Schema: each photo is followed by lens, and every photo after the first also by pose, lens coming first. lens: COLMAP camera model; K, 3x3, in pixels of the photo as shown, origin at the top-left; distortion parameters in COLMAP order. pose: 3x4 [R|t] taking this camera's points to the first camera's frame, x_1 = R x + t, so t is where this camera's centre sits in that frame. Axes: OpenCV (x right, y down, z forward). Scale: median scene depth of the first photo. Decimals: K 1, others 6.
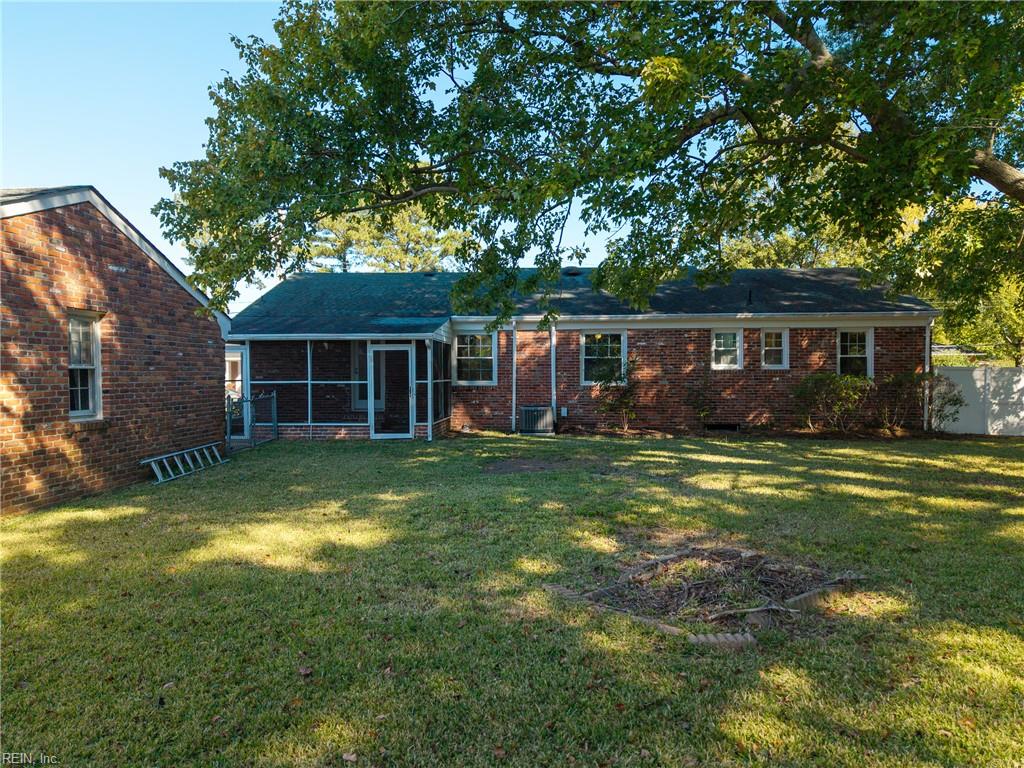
lens RADIAL K [[683.6, 0, 508.0], [0, 683.6, 378.8], [0, 0, 1]] dist [0.041088, -0.003279]
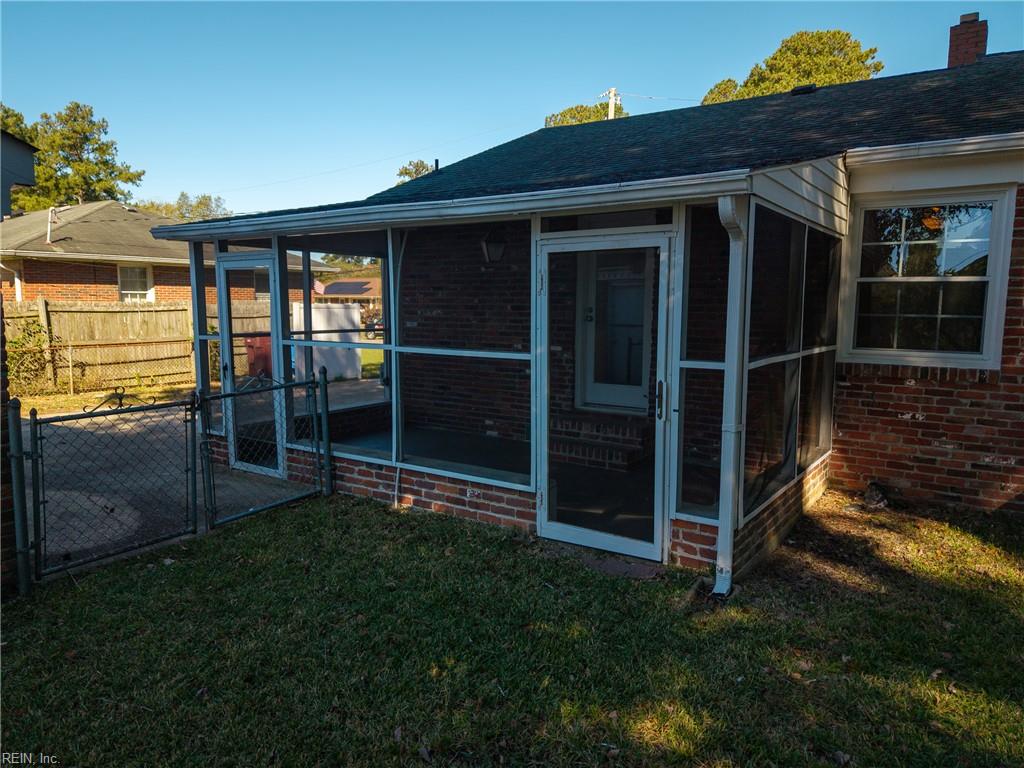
lens RADIAL K [[683.6, 0, 514.2], [0, 683.6, 380.2], [0, 0, 1]] dist [0.041088, -0.003279]
pose [[0.861659, 0.065197, -0.503283, -0.046670], [-0.016987, 0.994863, 0.099795, -0.013357], [0.507204, -0.077440, 0.858340, 0.631097]]
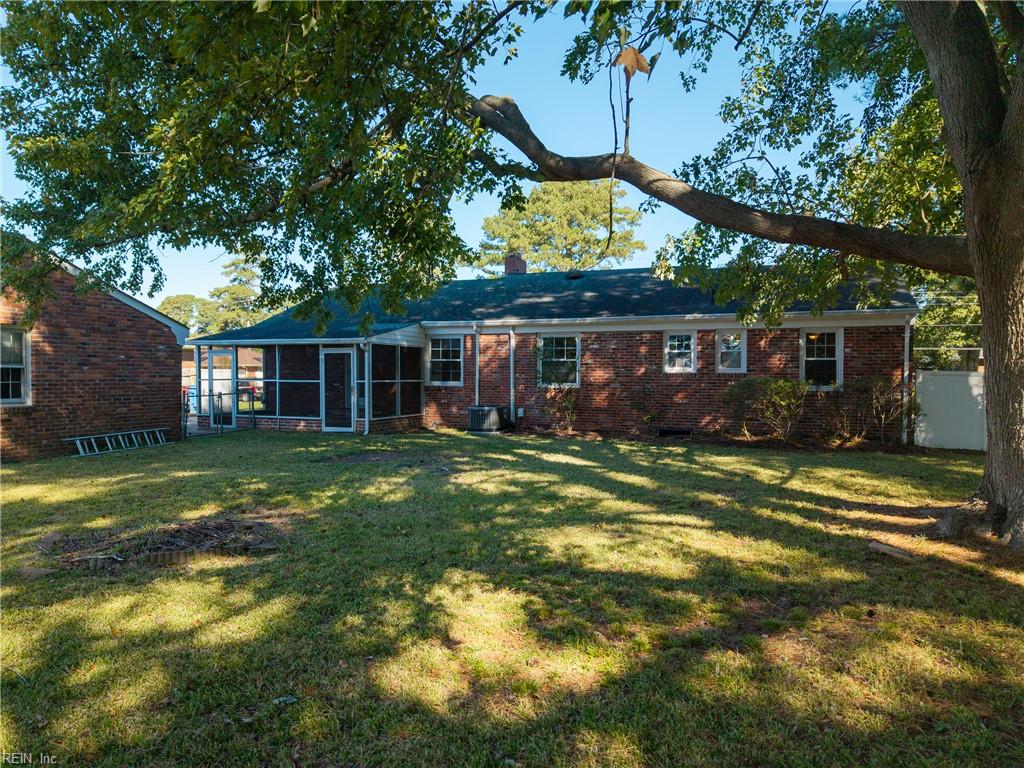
lens RADIAL K [[683.6, 0, 506.6], [0, 683.6, 382.6], [0, 0, 1]] dist [0.041088, -0.003279]
pose [[0.951430, 0.011844, -0.307636, 0.384481], [-0.011016, 0.999930, 0.004428, -0.001176], [0.307667, -0.000825, 0.951494, 0.006682]]
